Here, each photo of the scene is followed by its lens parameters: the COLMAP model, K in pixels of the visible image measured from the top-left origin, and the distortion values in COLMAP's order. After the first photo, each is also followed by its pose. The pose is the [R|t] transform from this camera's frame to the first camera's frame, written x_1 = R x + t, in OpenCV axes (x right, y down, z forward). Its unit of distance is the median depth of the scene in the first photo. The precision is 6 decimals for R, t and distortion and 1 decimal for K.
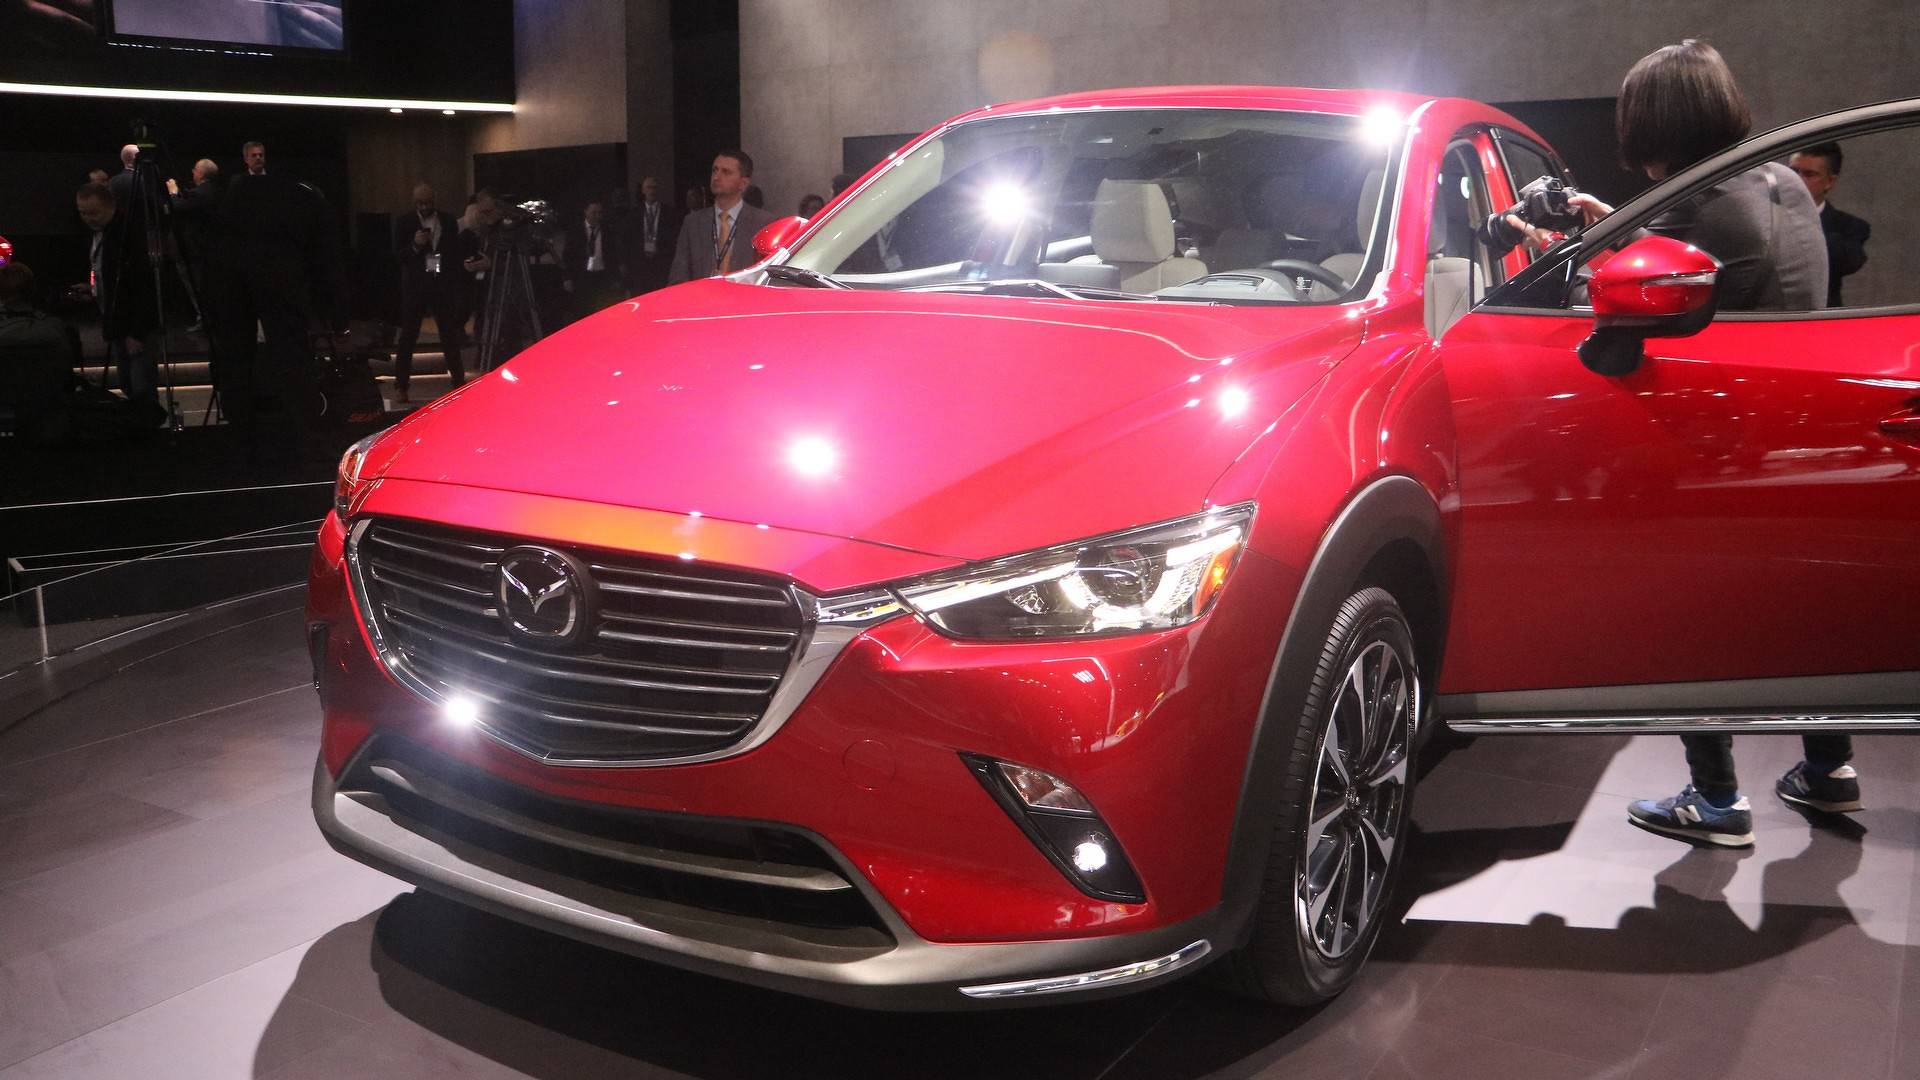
lens RADIAL K [[1836.8, 0, 995.1], [0, 1836.8, 569.5], [0, 0, 1]] dist [-0.176063, 0.225724]
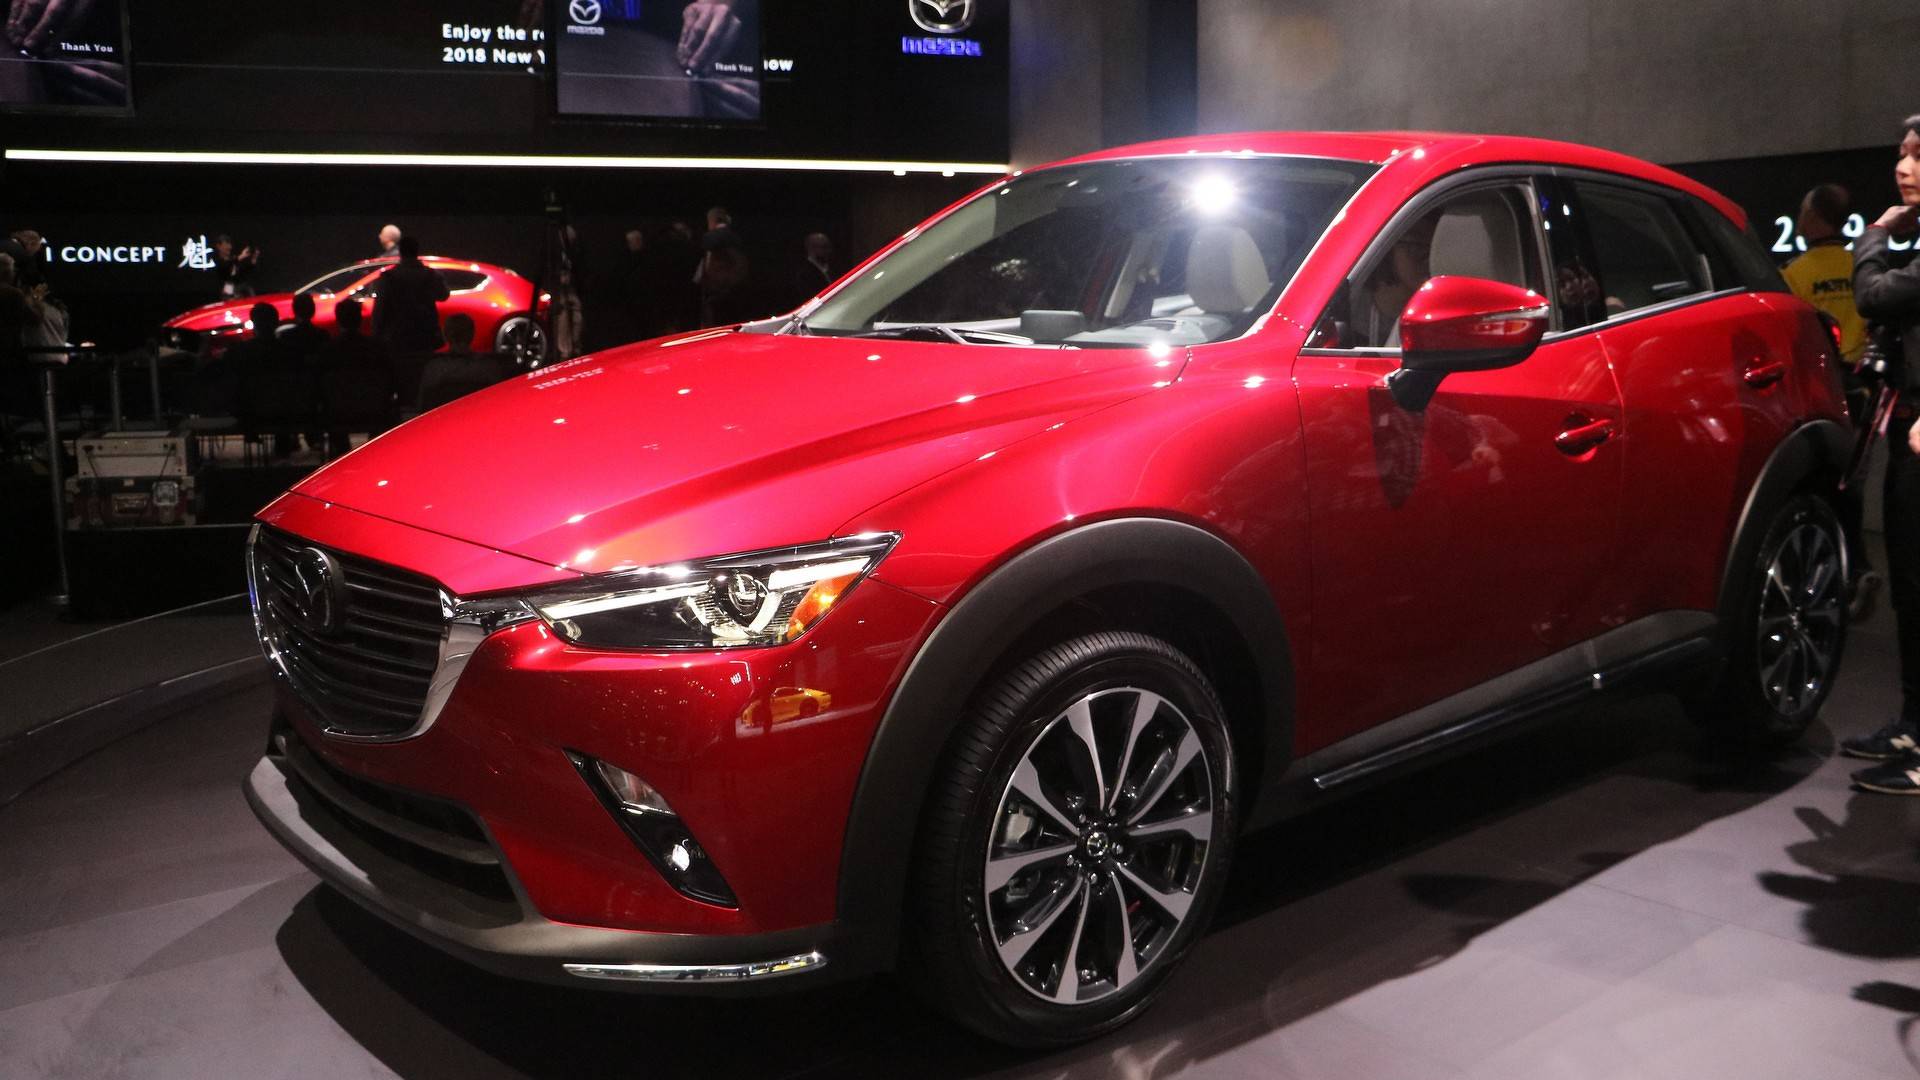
lens RADIAL K [[1835.2, 0, 960.0], [0, 1835.2, 540.0], [0, 0, 1]] dist [-0.145719, 0.201027]
pose [[0.938159, 0.040155, -0.343867, 0.498938], [-0.056506, 0.997692, -0.037658, 0.002822], [0.341561, 0.054760, 0.938263, 0.039175]]
